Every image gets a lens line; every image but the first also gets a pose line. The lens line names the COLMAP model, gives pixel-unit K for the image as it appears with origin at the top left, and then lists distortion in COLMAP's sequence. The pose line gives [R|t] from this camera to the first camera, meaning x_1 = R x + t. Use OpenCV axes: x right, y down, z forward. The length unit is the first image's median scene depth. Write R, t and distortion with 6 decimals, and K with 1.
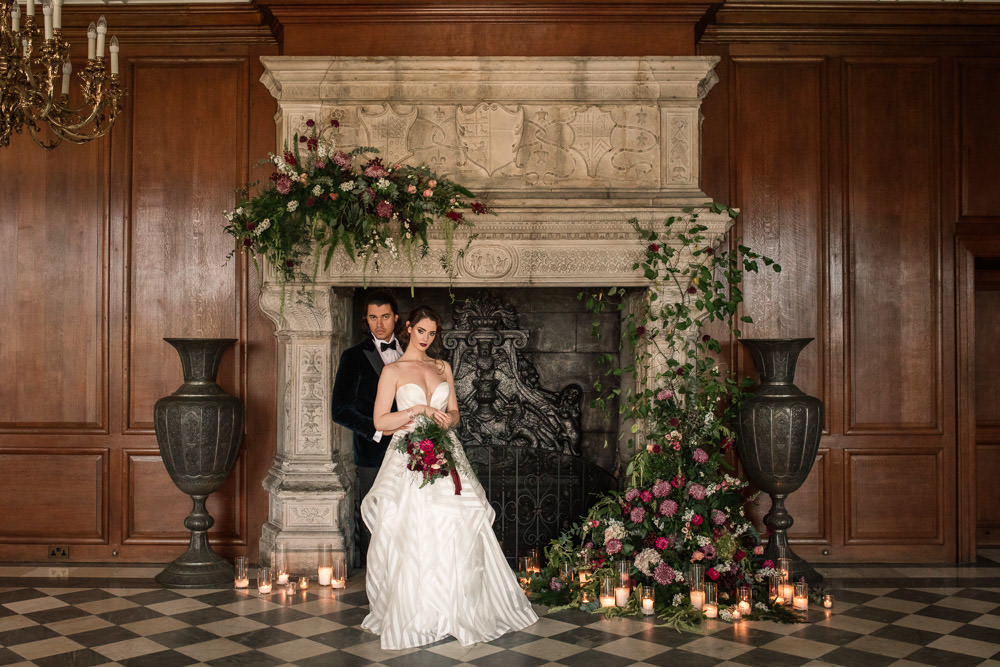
lens RADIAL K [[1007.3, 0, 480.6], [0, 1007.3, 324.8], [0, 0, 1]] dist [-0.019228, -0.005913]
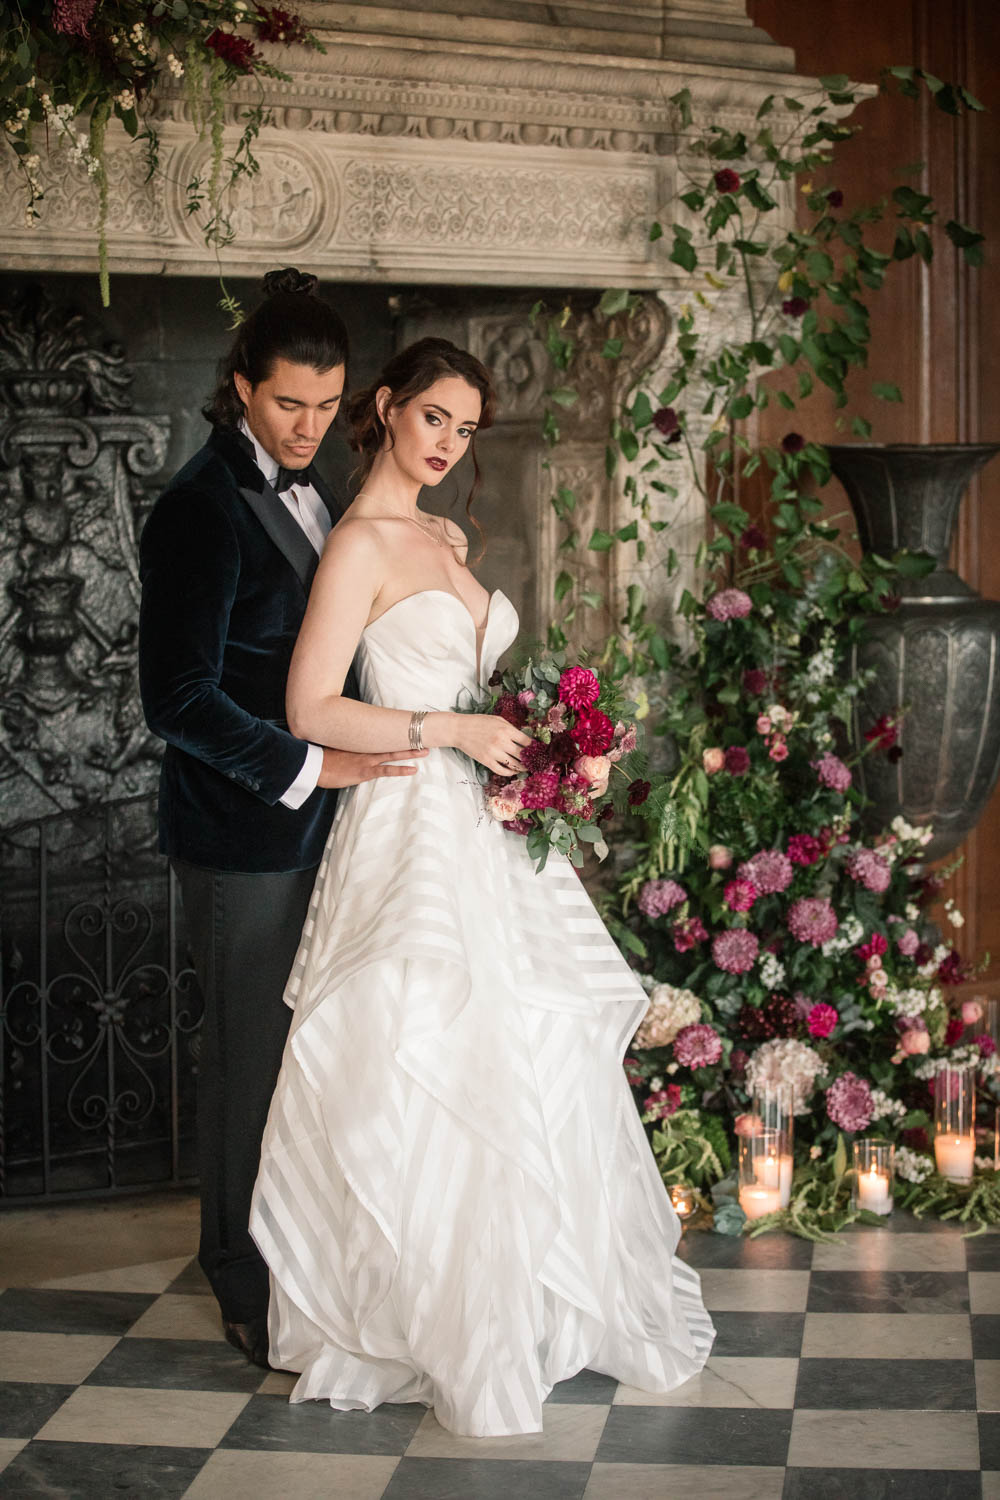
lens RADIAL K [[3104.3, 0, 500.0], [0, 3104.3, 750.0], [0, 0, 1]] dist [-0.295260, 0.031690]
pose [[0.797105, -0.059636, 0.600889, -0.514387], [-0.009904, 0.993686, 0.111758, 0.000378], [-0.603760, -0.095034, 0.791482, 0.191405]]
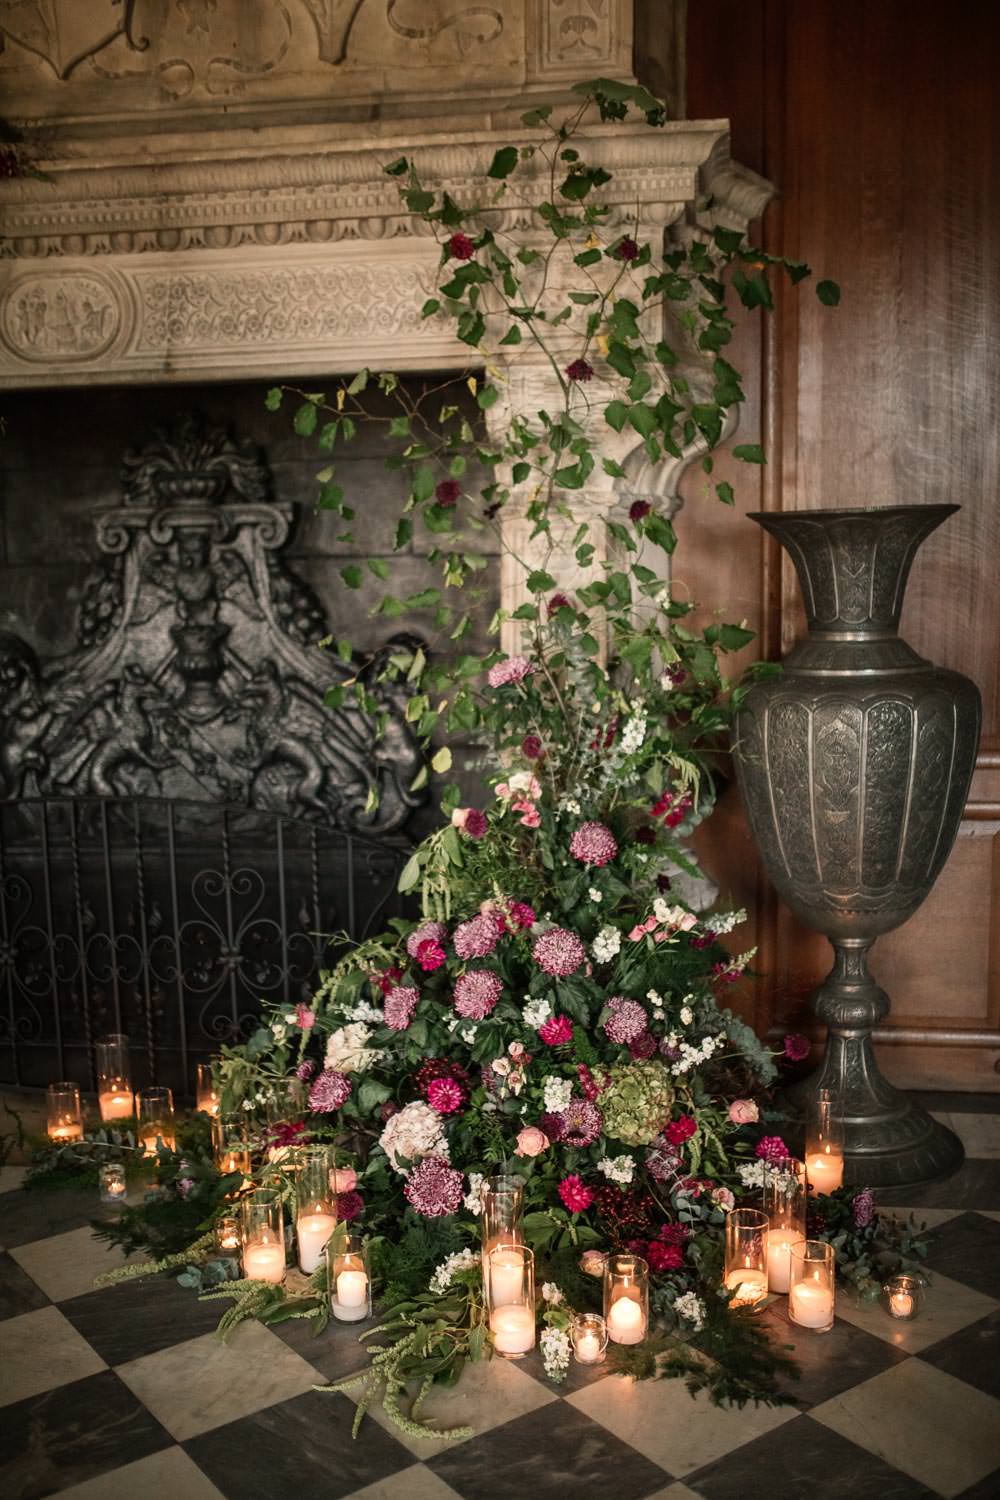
lens RADIAL K [[1453.6, 0, 500.0], [0, 1453.6, 750.0], [0, 0, 1]] dist [-0.050002, 0.083483]
pose [[0.987912, 0.004846, -0.154940, 0.254320], [0.019979, 0.987195, 0.158262, 0.014633], [0.153723, -0.159445, 0.975165, 0.477788]]
